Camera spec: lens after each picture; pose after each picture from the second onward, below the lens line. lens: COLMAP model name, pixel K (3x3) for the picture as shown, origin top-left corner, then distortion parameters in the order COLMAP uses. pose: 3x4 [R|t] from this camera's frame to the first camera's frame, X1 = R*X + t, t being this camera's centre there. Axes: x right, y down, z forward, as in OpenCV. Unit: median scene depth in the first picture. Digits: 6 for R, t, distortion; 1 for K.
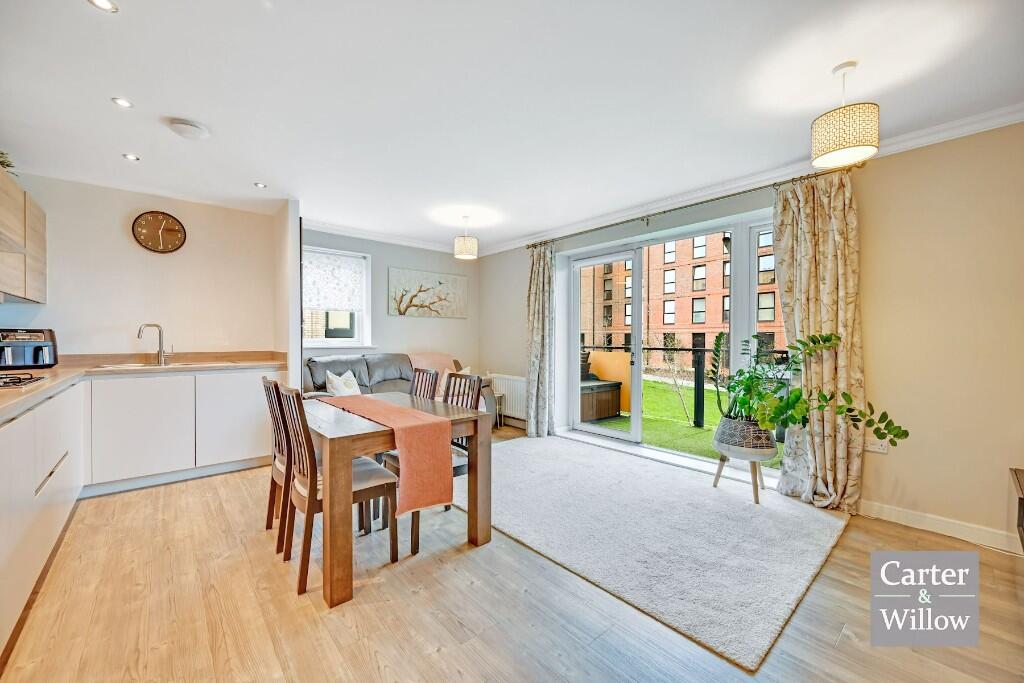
lens RADIAL K [[414.8, 0, 512.4], [0, 414.8, 344.9], [0, 0, 1]] dist [0.002707, 0.000604]
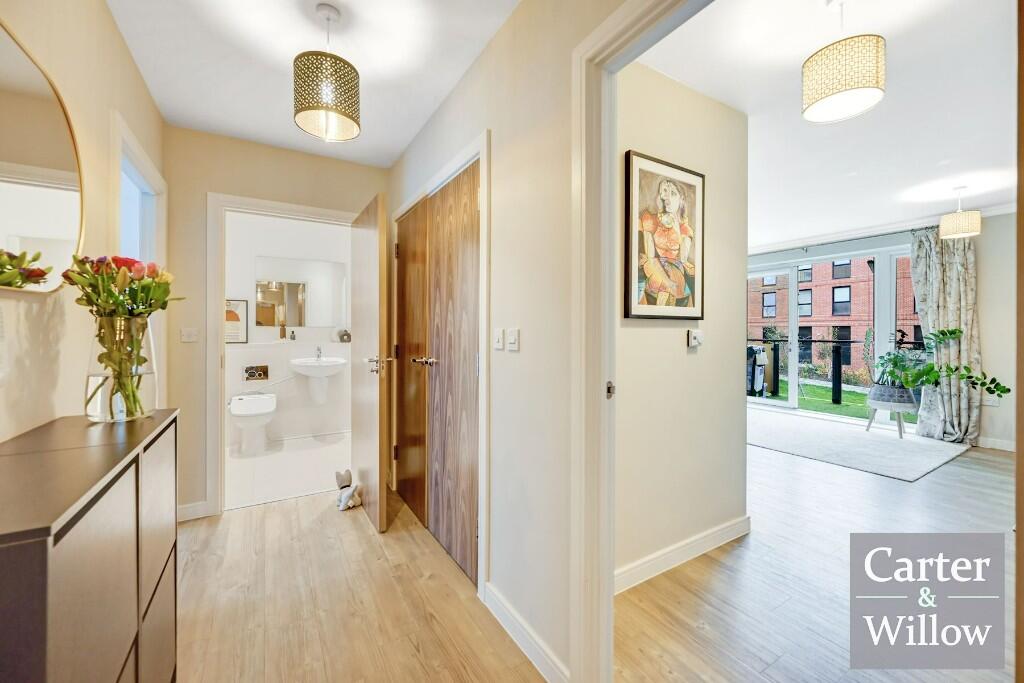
lens RADIAL K [[414.8, 0, 518.0], [0, 414.8, 334.3], [0, 0, 1]] dist [0.002707, 0.000604]
pose [[0.985196, 0.000091, -0.171433, -0.578265], [-0.002056, 0.999934, -0.011284, 0.013672], [0.171421, 0.011470, 0.985131, -0.813393]]
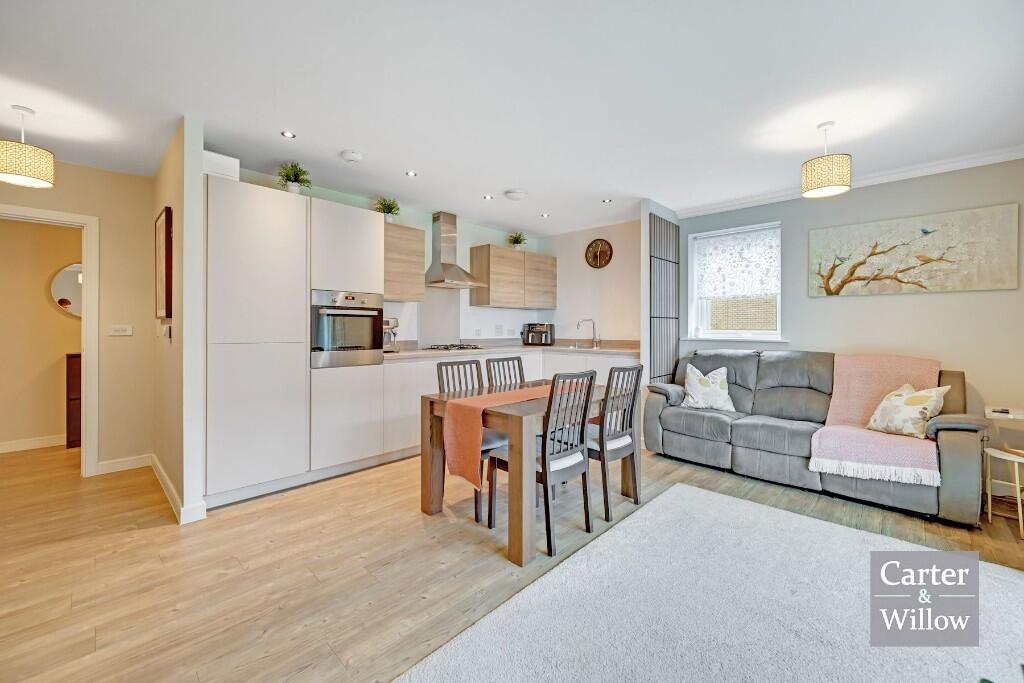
lens RADIAL K [[414.8, 0, 507.2], [0, 414.8, 331.4], [0, 0, 1]] dist [0.002707, 0.000604]
pose [[0.060217, 0.008701, -0.998147, 1.039356], [-0.017760, 0.999813, 0.007644, -0.026292], [0.998027, 0.017267, 0.060360, 1.184734]]
